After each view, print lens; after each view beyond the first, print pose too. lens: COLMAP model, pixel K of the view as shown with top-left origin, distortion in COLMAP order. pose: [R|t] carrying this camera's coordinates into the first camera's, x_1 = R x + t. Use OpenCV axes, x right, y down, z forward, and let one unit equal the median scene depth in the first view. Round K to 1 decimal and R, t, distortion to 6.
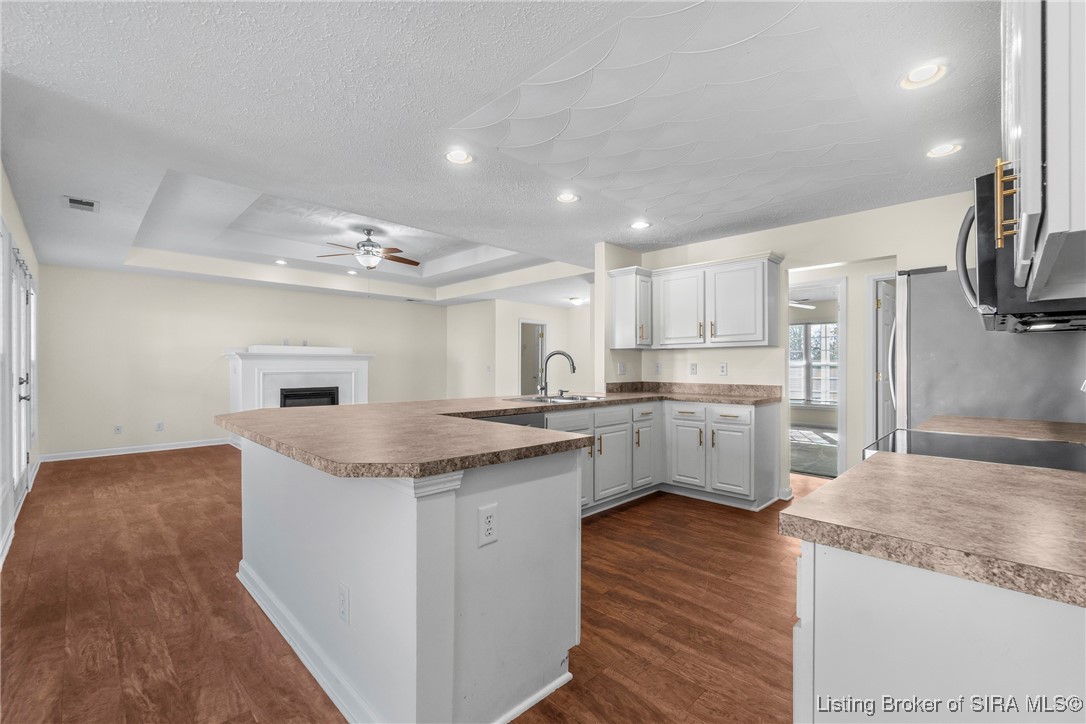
lens RADIAL K [[462.9, 0, 537.0], [0, 462.9, 368.6], [0, 0, 1]] dist [0.000051, 0.000054]
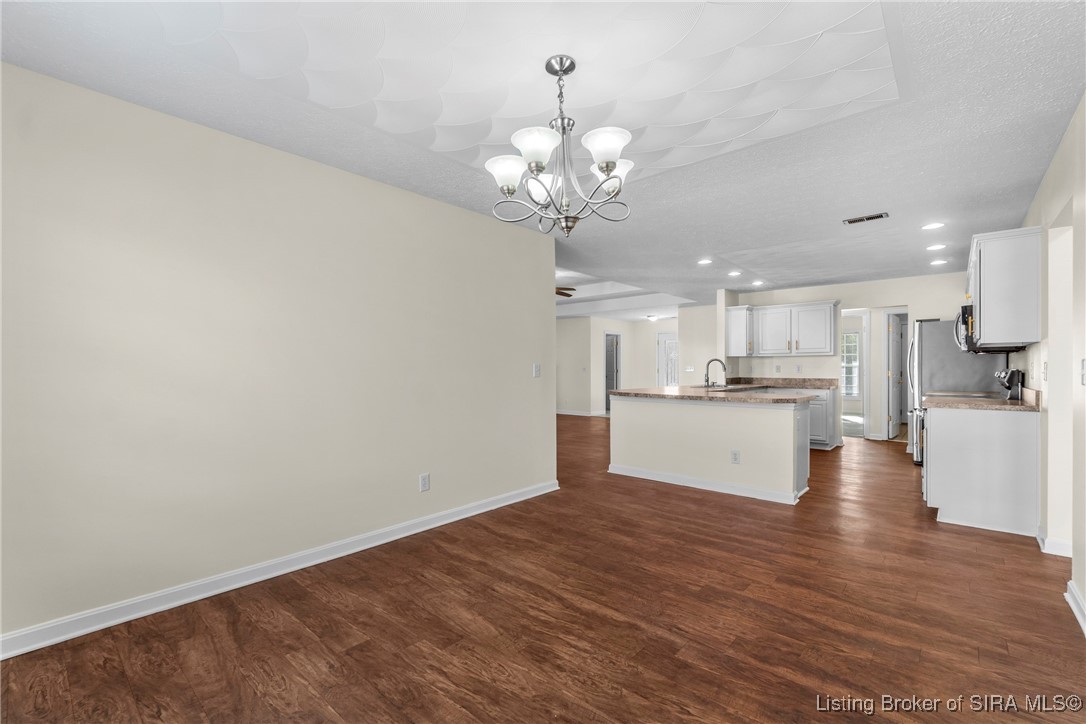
lens RADIAL K [[476.5, 0, 547.0], [0, 476.5, 375.0], [0, 0, 1]] dist [0.031460, 0.000065]
pose [[0.995502, -0.008710, 0.094344, -0.624242], [0.007689, 0.999908, 0.011184, -0.003048], [-0.094432, -0.010408, 0.995477, -0.585029]]
